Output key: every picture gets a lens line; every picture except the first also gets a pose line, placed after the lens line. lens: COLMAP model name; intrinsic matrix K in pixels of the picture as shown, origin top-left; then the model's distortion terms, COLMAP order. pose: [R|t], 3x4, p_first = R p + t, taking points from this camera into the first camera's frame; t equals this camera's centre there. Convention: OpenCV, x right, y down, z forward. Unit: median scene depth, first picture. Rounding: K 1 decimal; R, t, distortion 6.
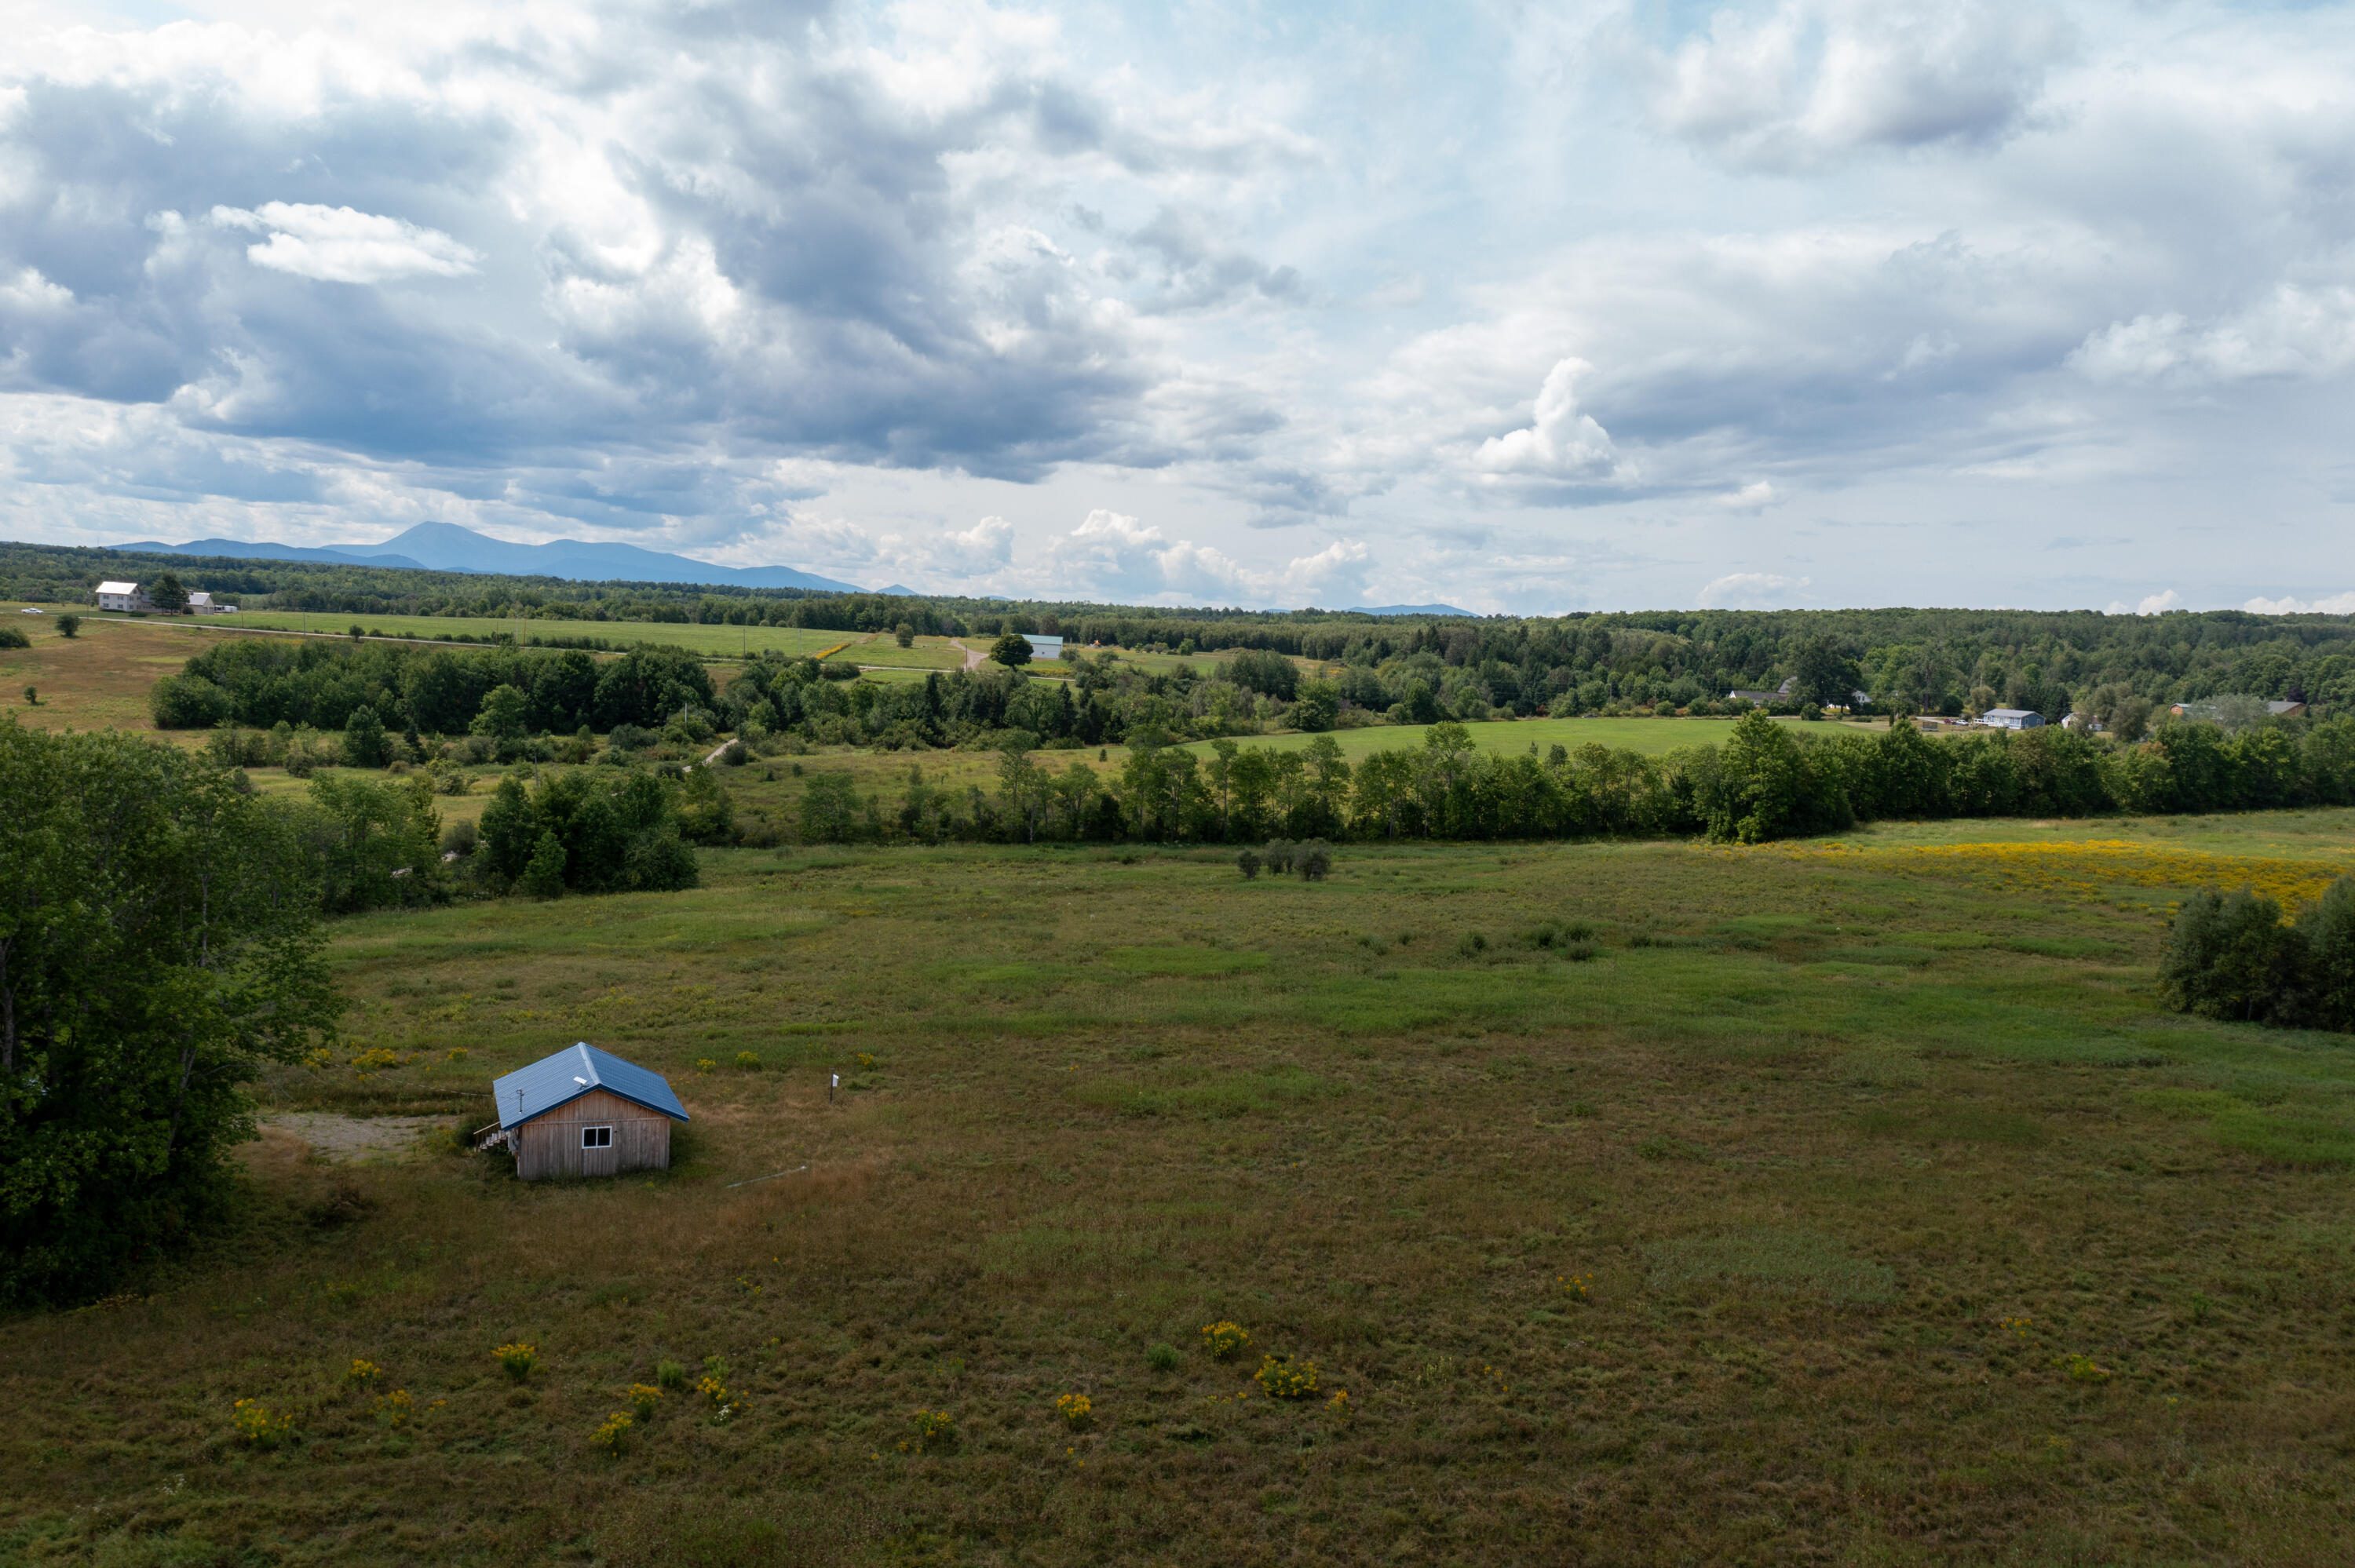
lens RADIAL K [[1914.8, 0, 1177.5], [0, 1914.8, 784.0], [0, 0, 1]] dist [-0.004599, 0.007035]
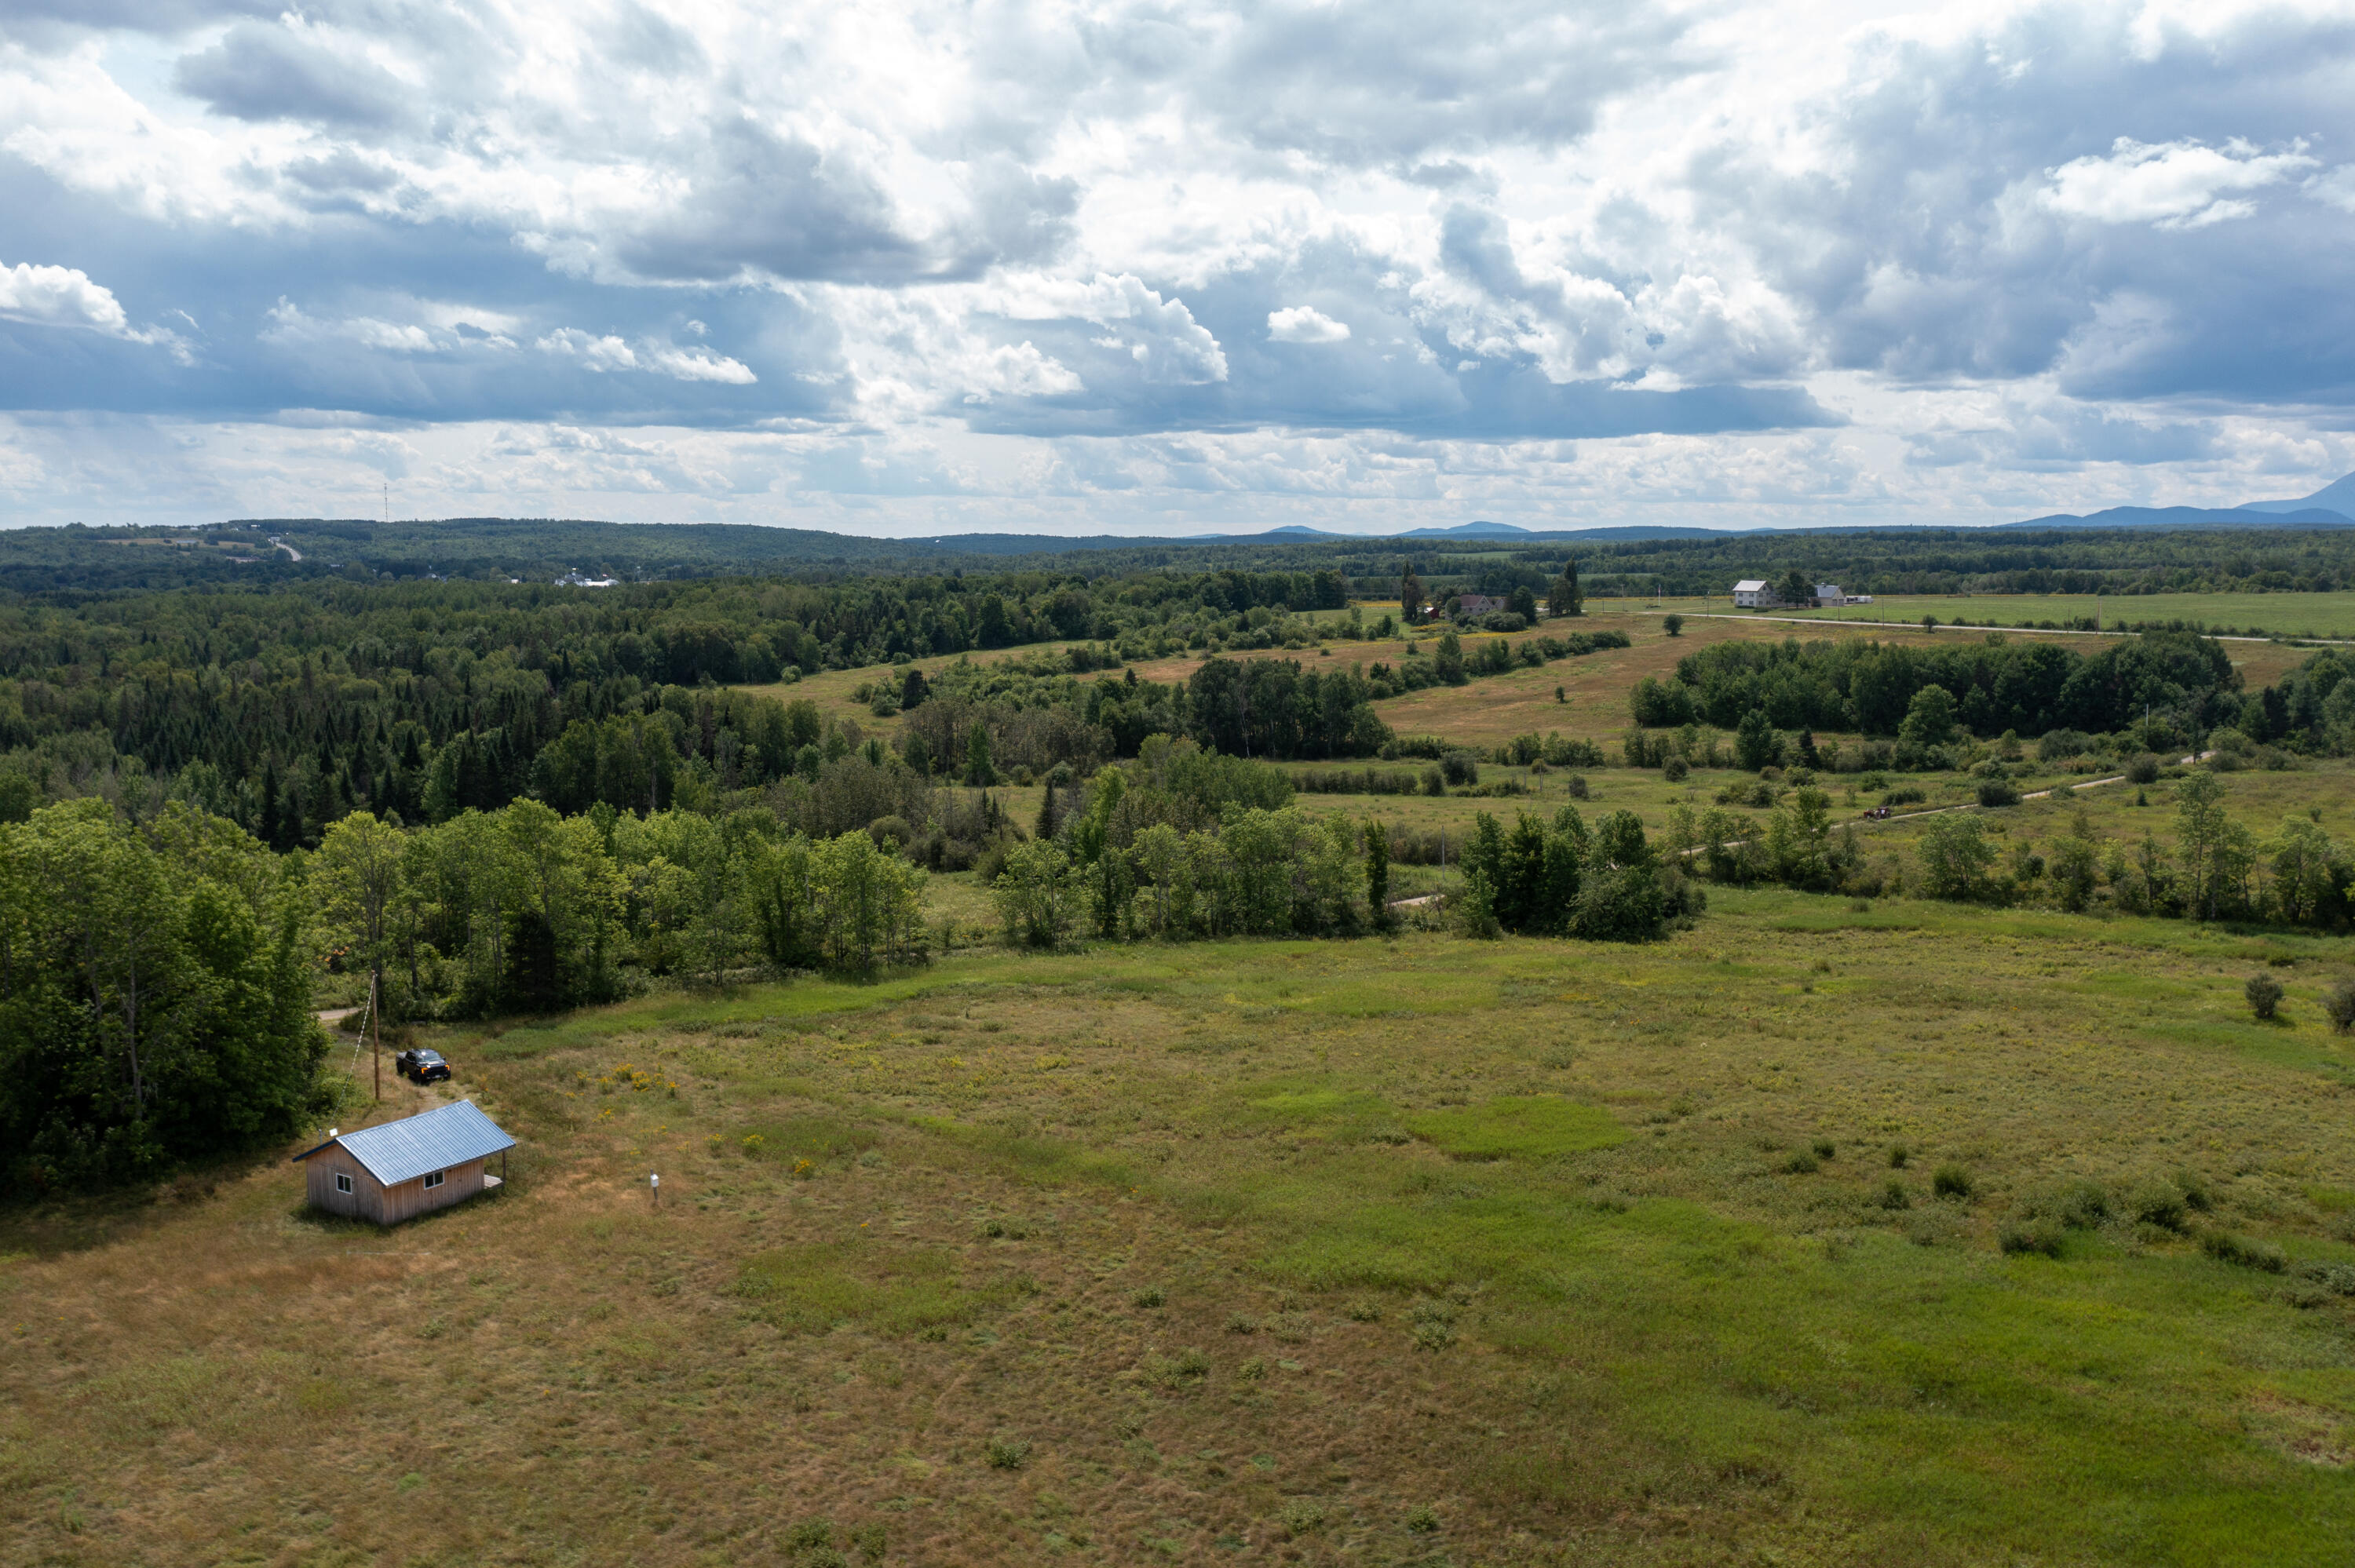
lens RADIAL K [[1932.4, 0, 1177.5], [0, 1932.4, 784.0], [0, 0, 1]] dist [0.012354, -0.000024]
pose [[0.583827, 0.039467, -0.810918, 0.183996], [-0.025096, 0.999218, 0.030563, -0.021781], [0.811490, 0.002507, 0.584361, 0.146004]]
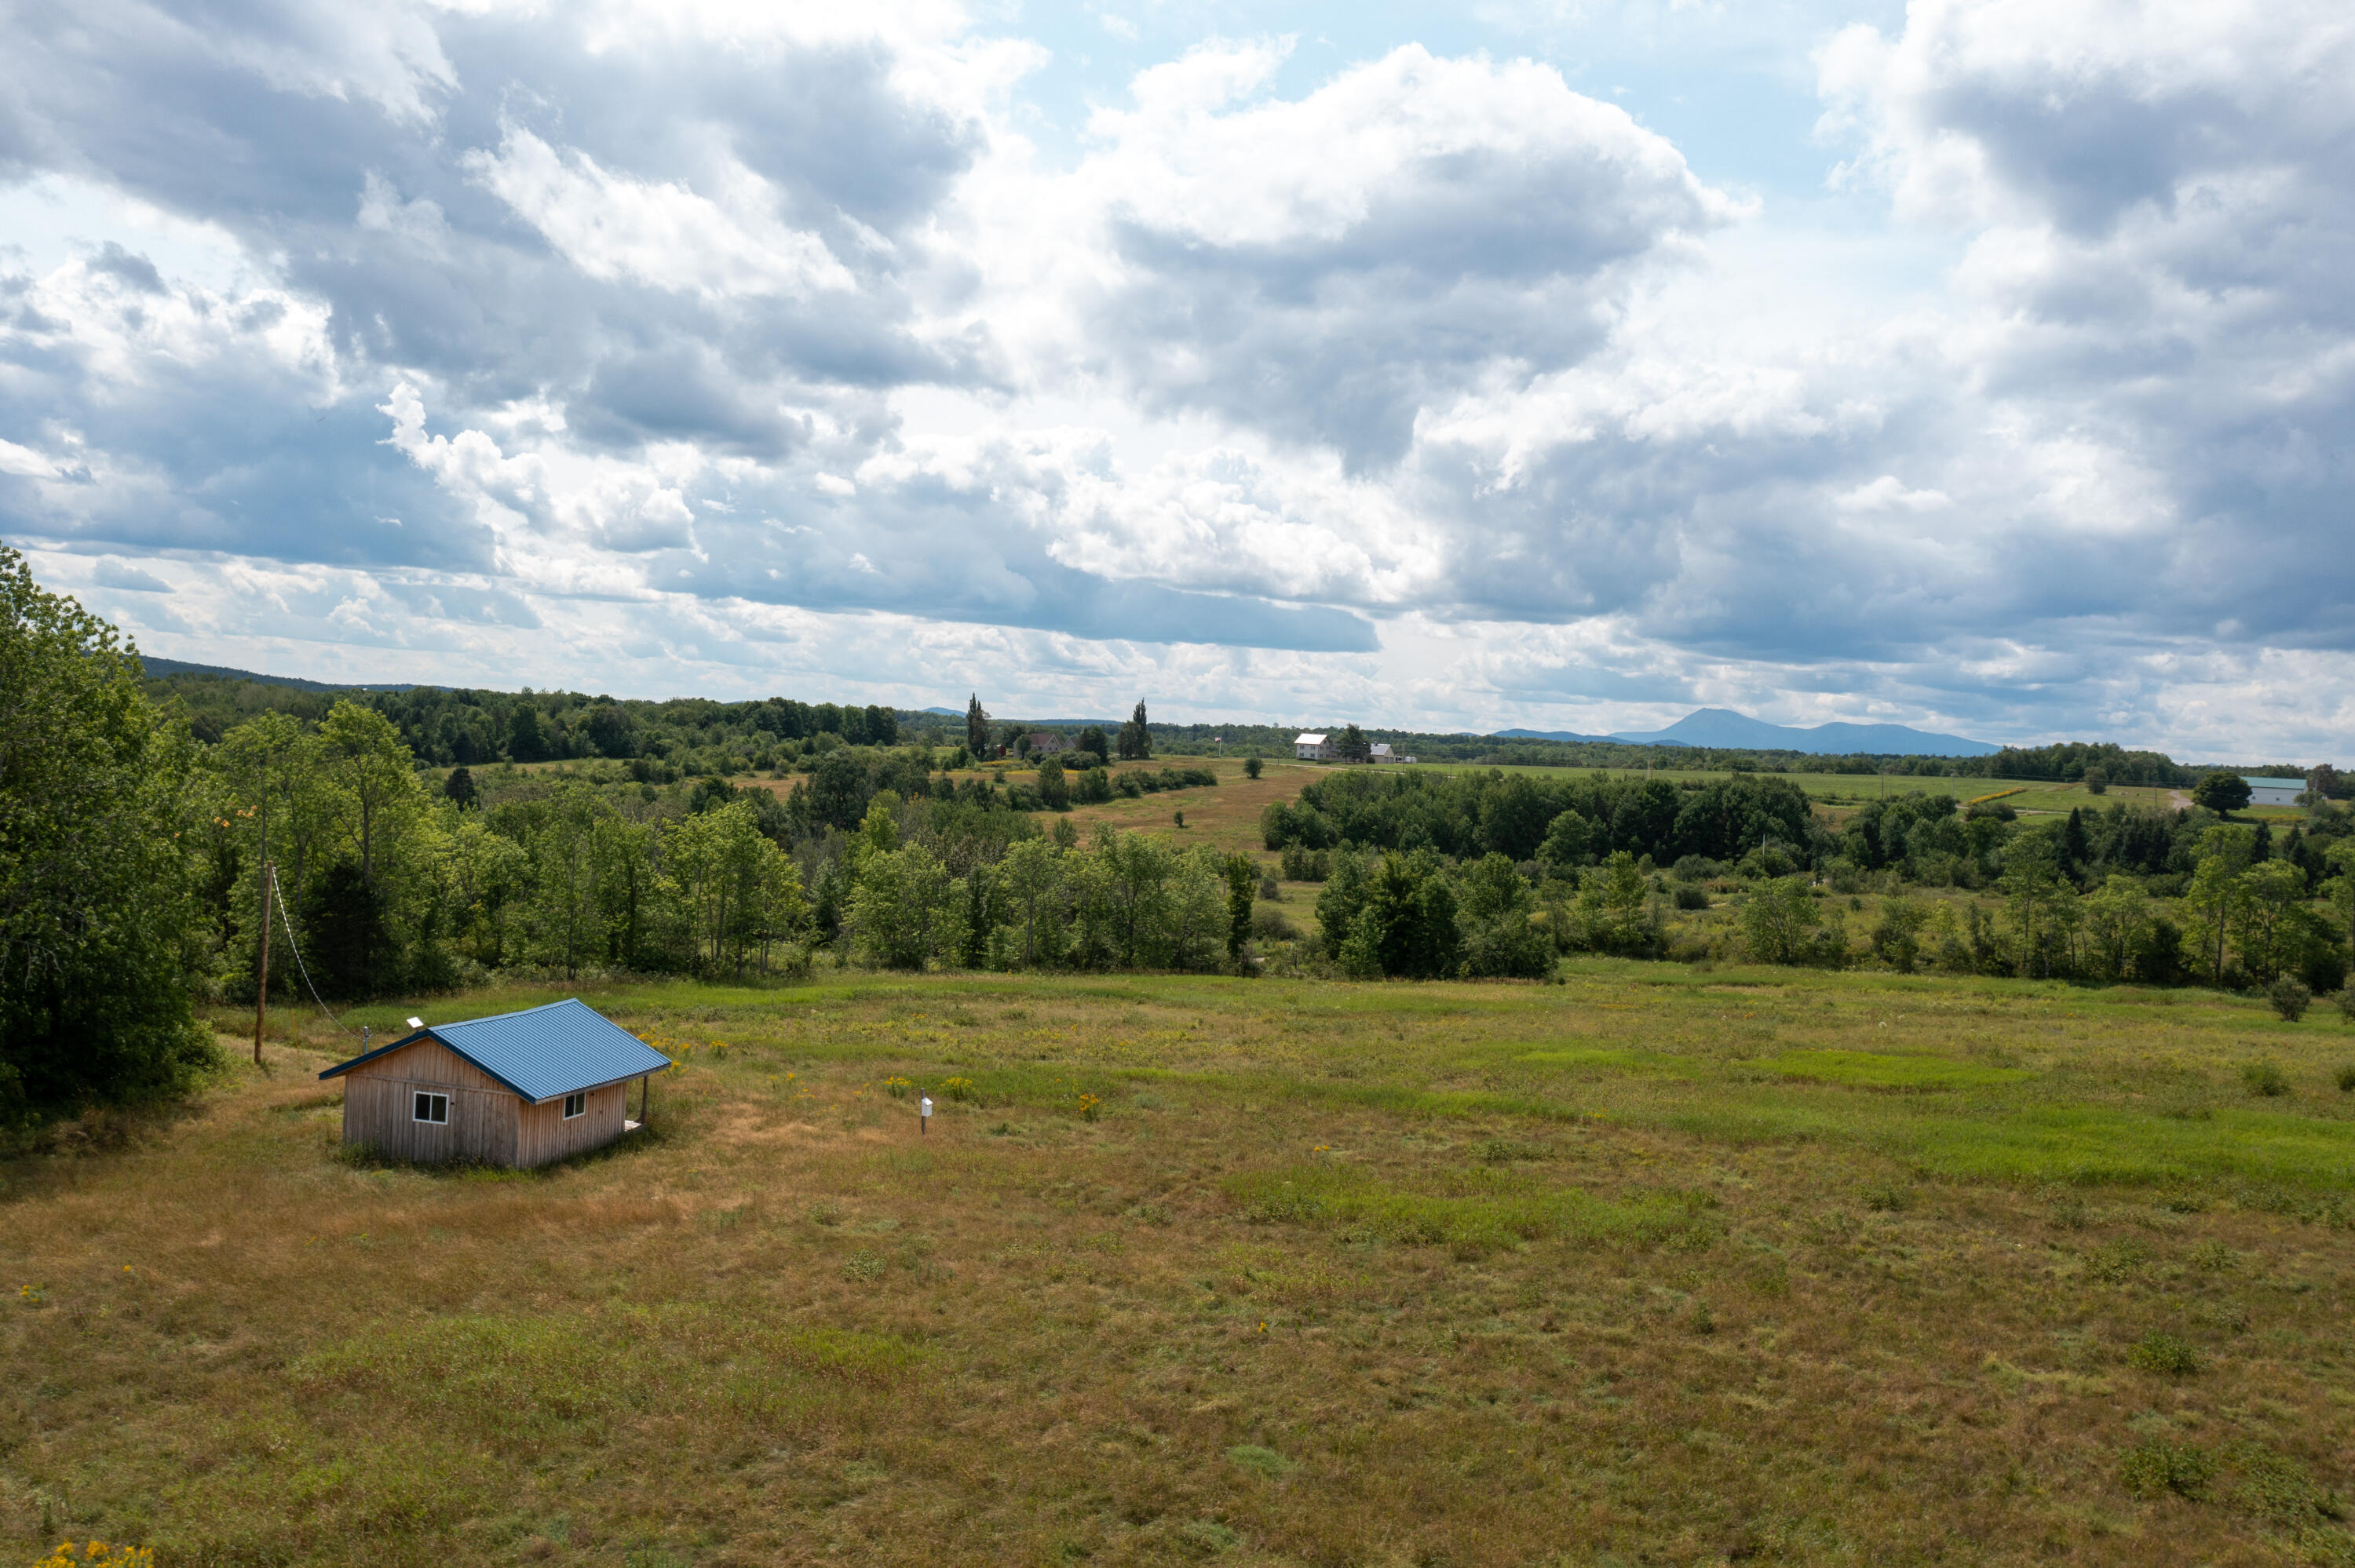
lens RADIAL K [[1914.8, 0, 1177.5], [0, 1914.8, 784.0], [0, 0, 1]] dist [-0.004599, 0.007035]
pose [[0.794340, -0.004394, -0.607458, 0.068028], [-0.056017, 0.995183, -0.080449, 0.021198], [0.604885, 0.097932, 0.790268, 0.118125]]
